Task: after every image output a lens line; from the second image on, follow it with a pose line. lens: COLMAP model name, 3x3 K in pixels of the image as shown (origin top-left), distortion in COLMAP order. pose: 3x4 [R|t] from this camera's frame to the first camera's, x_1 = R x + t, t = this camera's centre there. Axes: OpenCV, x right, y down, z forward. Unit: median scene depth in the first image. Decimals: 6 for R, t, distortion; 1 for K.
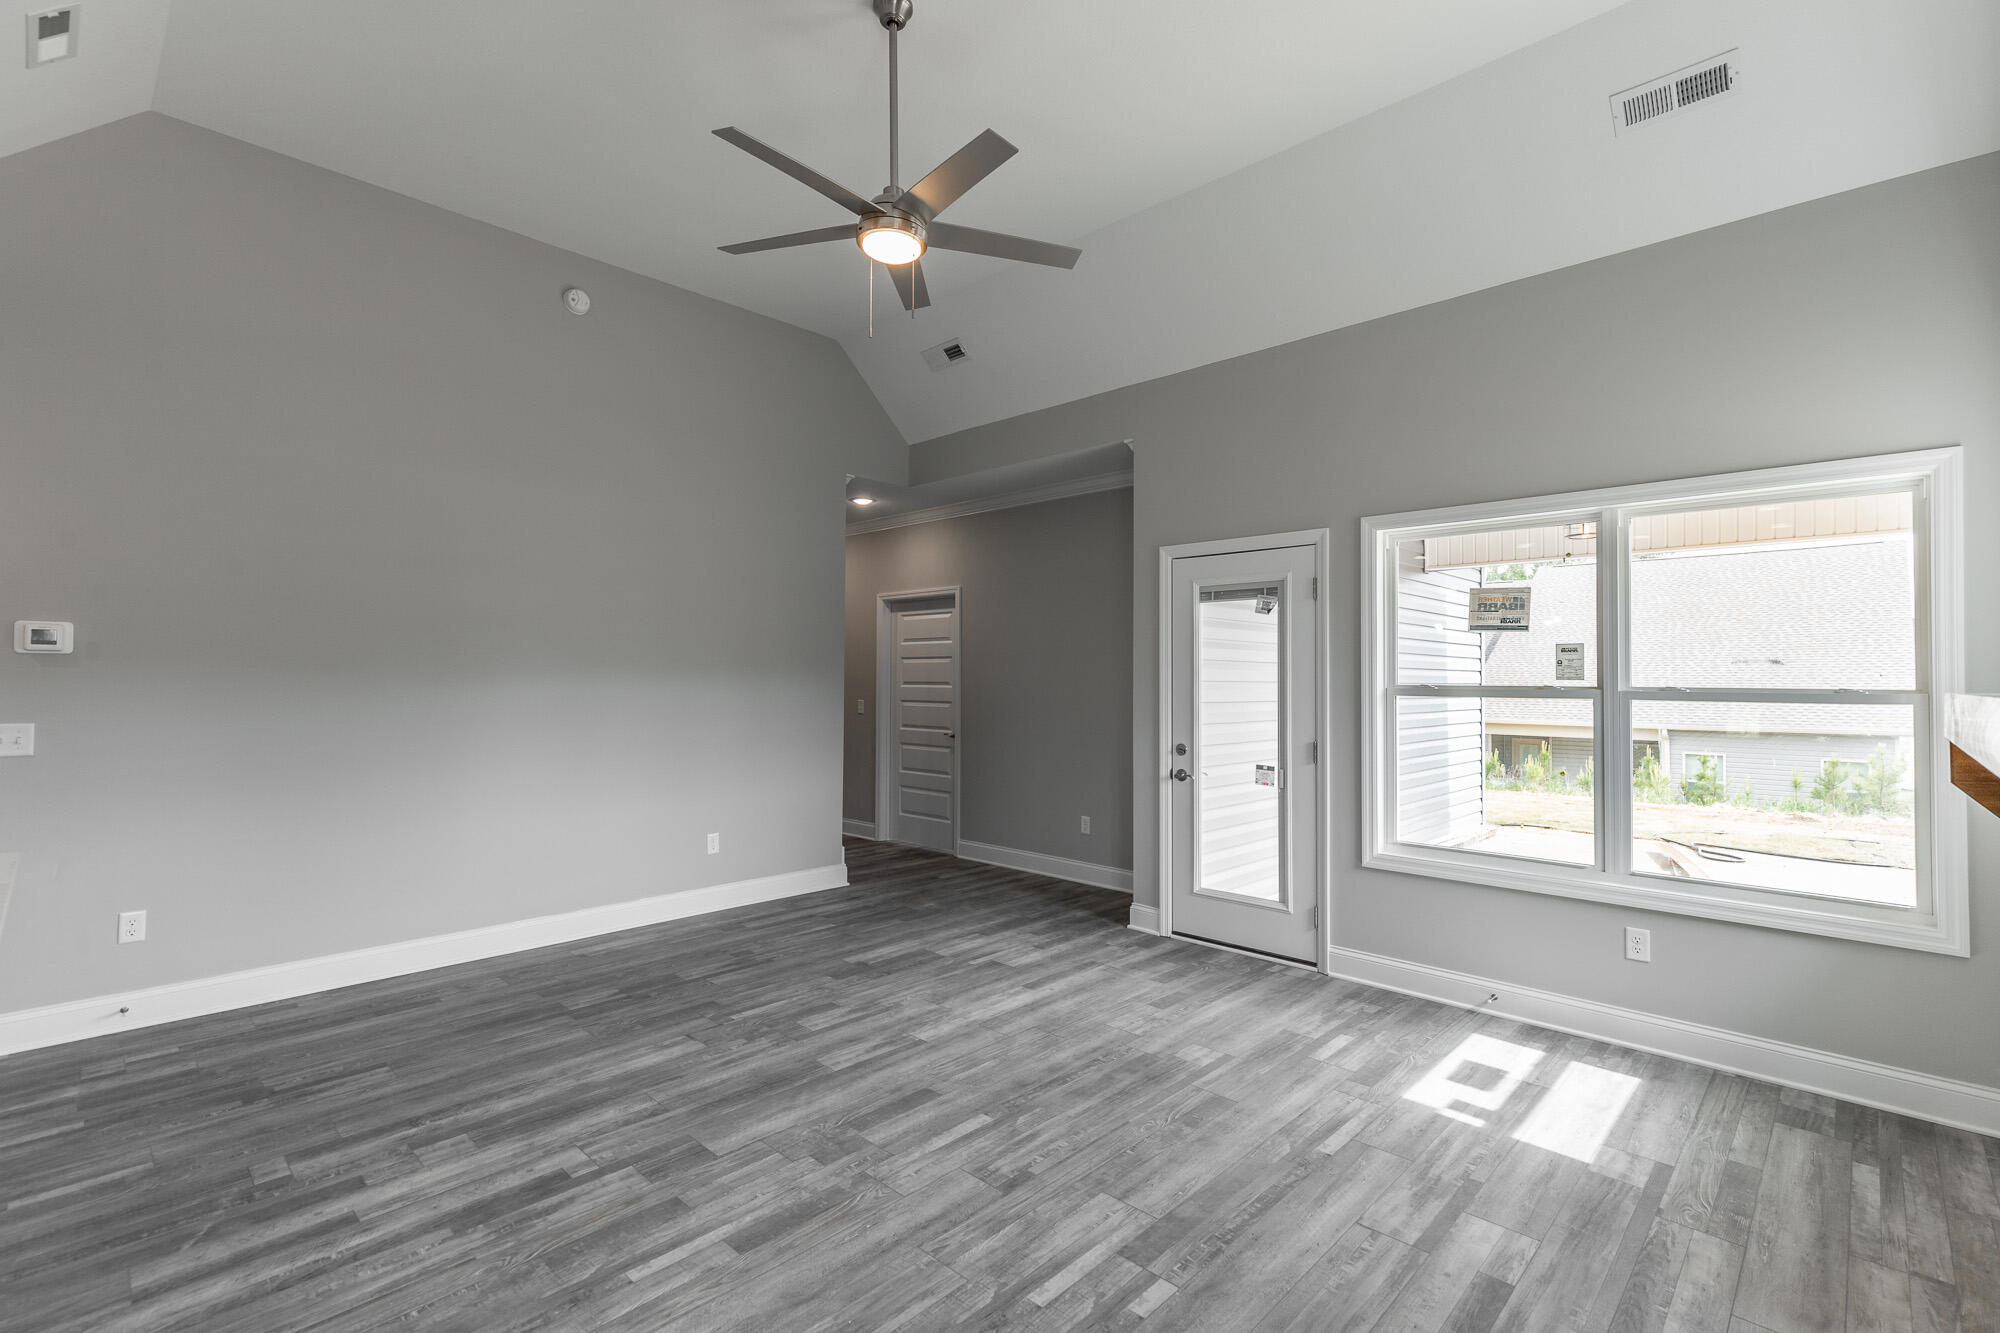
lens RADIAL K [[899.0, 0, 1009.6], [0, 899.0, 659.2], [0, 0, 1]] dist [0.005808, -0.000845]
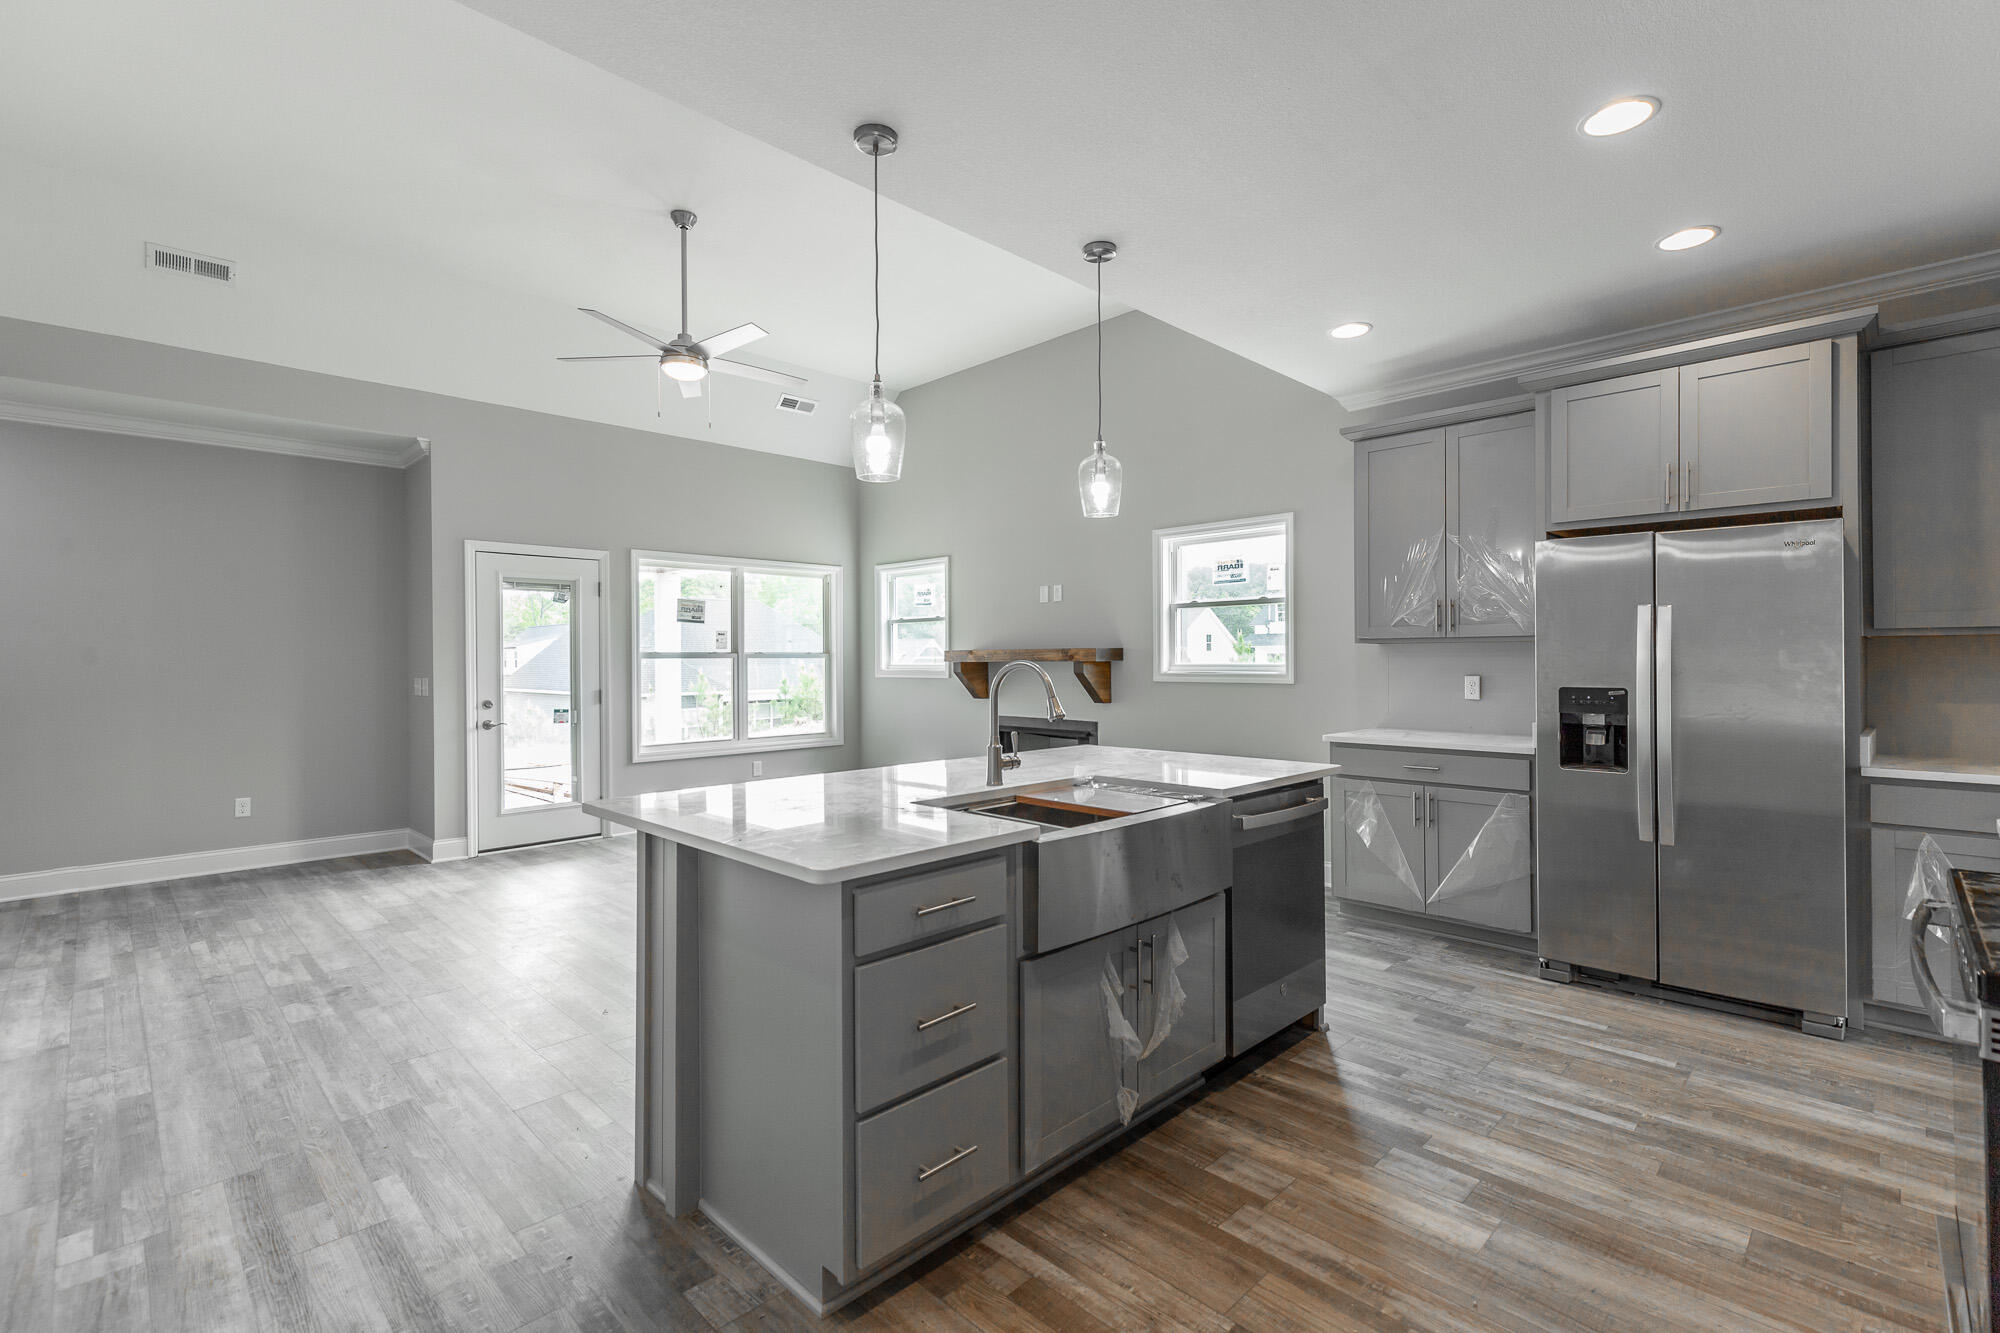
lens RADIAL K [[899.0, 0, 1009.6], [0, 899.0, 659.2], [0, 0, 1]] dist [0.005808, -0.000845]
pose [[0.021104, -0.007267, 0.999751, -1.365427], [-0.015445, 0.999852, 0.007594, 0.020501], [-0.999658, -0.015602, 0.020988, 0.316191]]
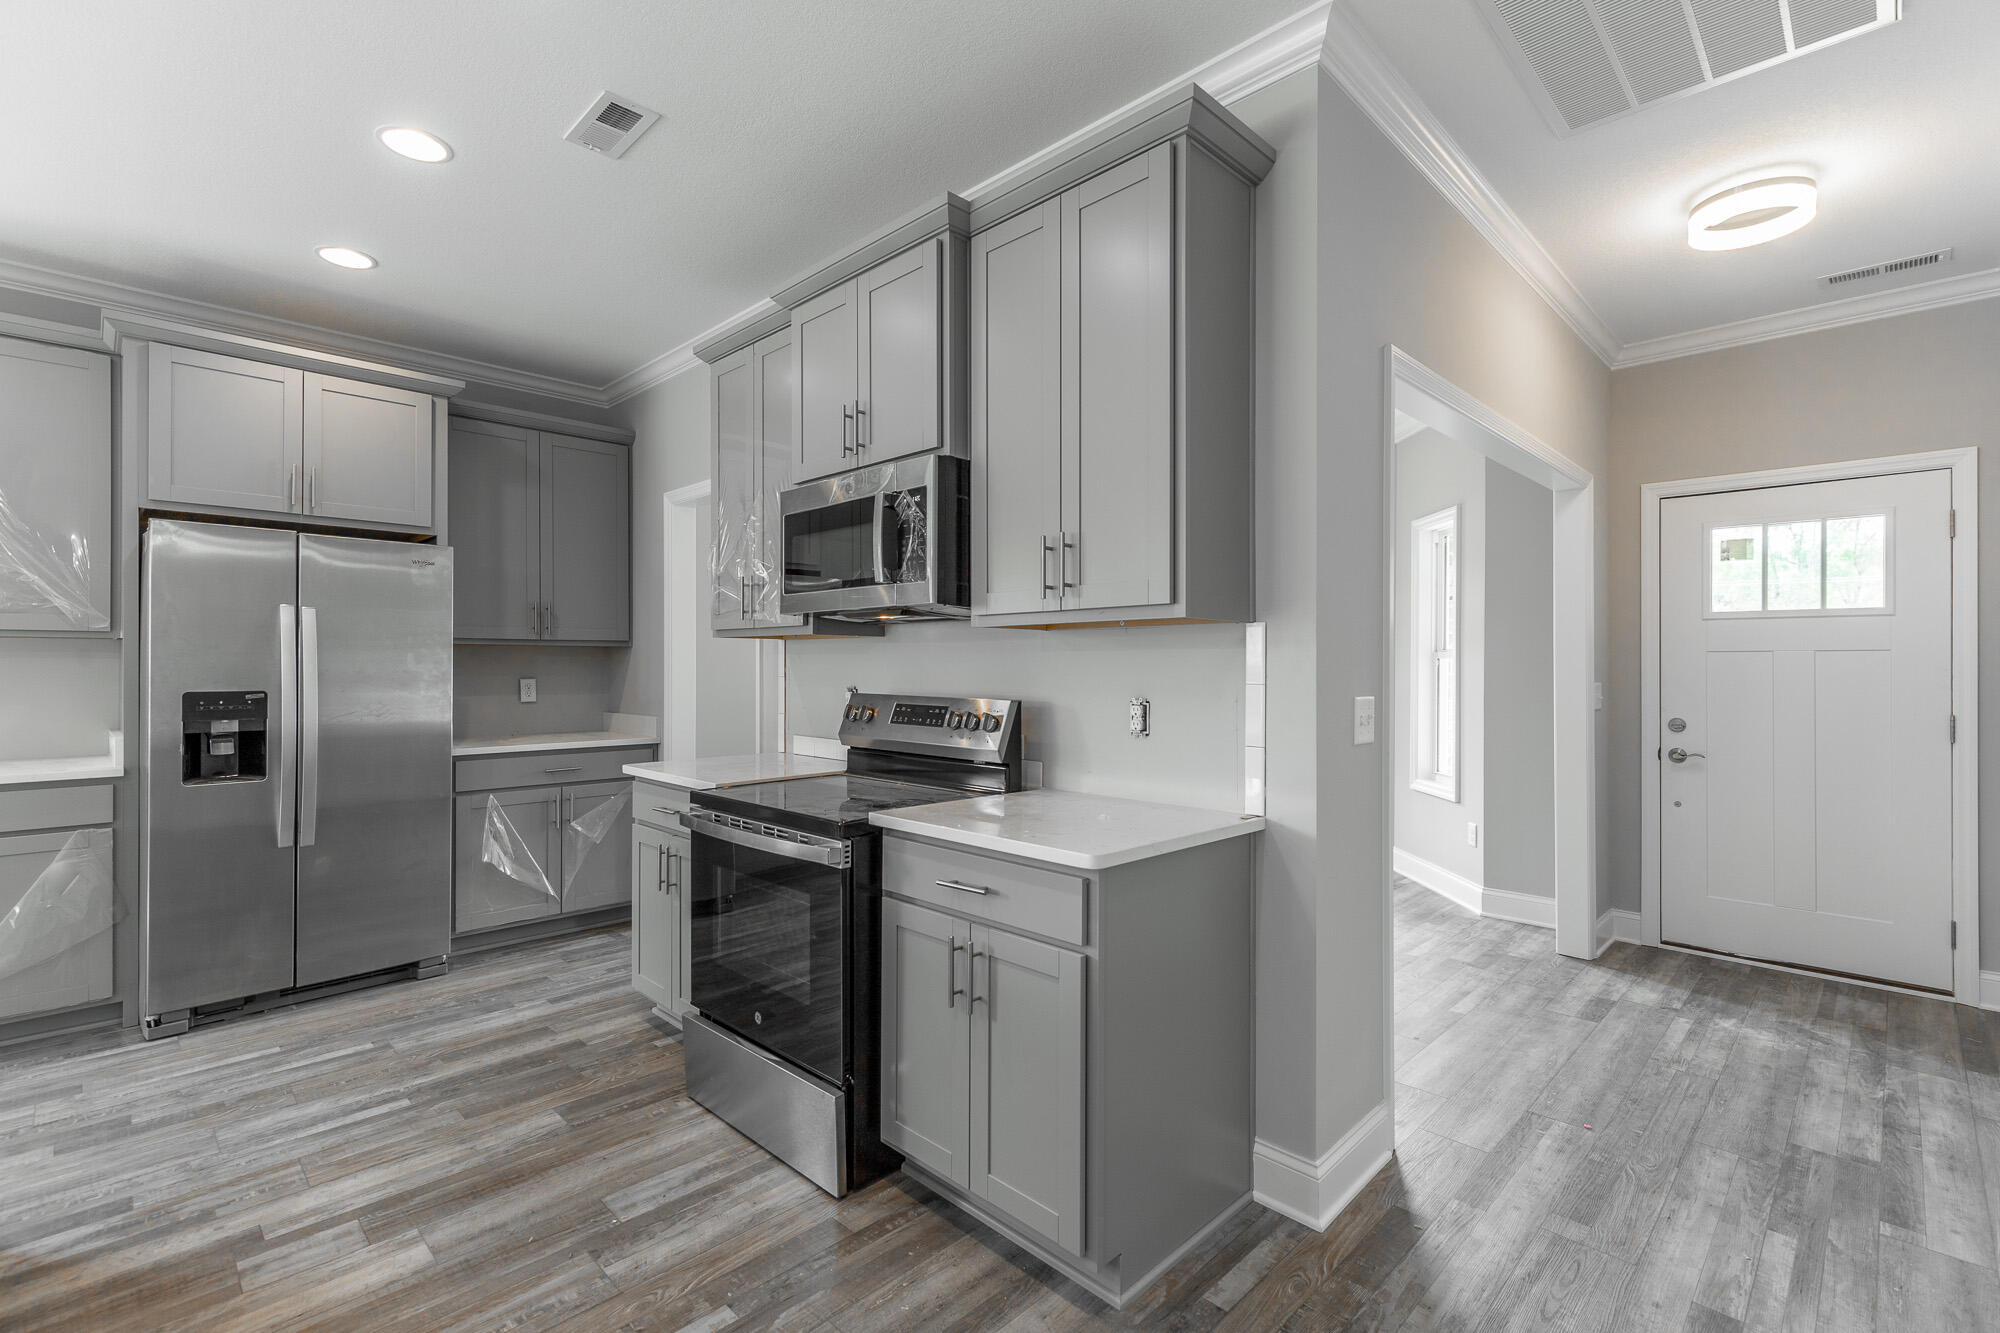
lens RADIAL K [[906.4, 0, 991.2], [0, 906.4, 663.9], [0, 0, 1]] dist [0.008203, -0.000754]
pose [[-0.999732, -0.008280, 0.021642, -1.157476], [-0.008759, 0.999717, -0.022119, 0.034390], [-0.021452, -0.022303, -0.999521, 0.574545]]
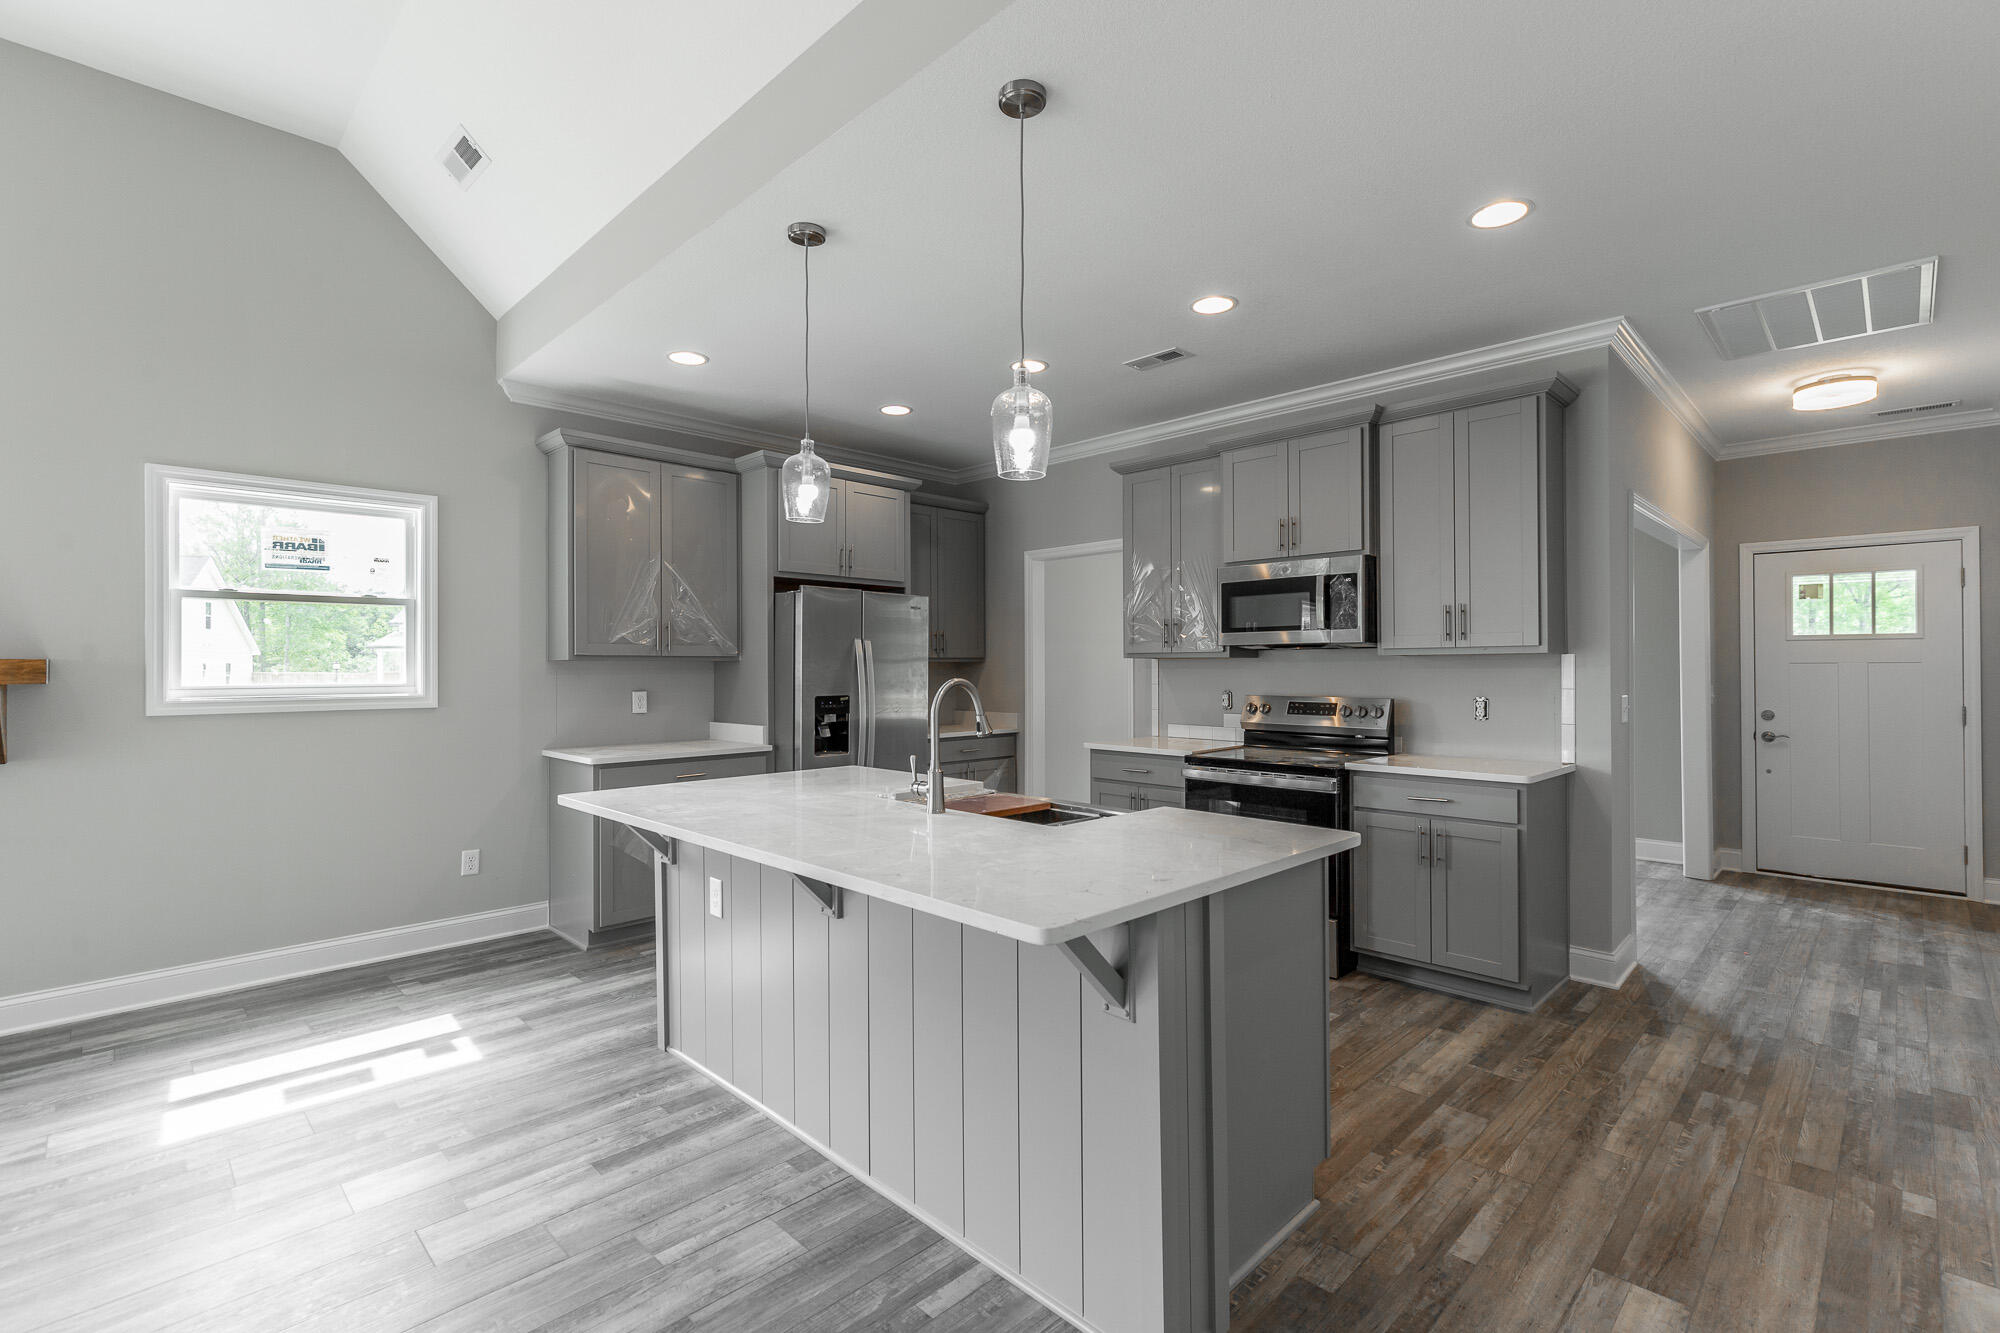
lens RADIAL K [[899.4, 0, 1003.5], [0, 899.4, 663.1], [0, 0, 1]] dist [0.006897, -0.000038]
pose [[-0.999694, -0.003458, 0.024489, -0.697402], [-0.004087, 0.999662, -0.025685, 0.032894], [-0.024392, -0.025777, -0.999370, 1.029313]]
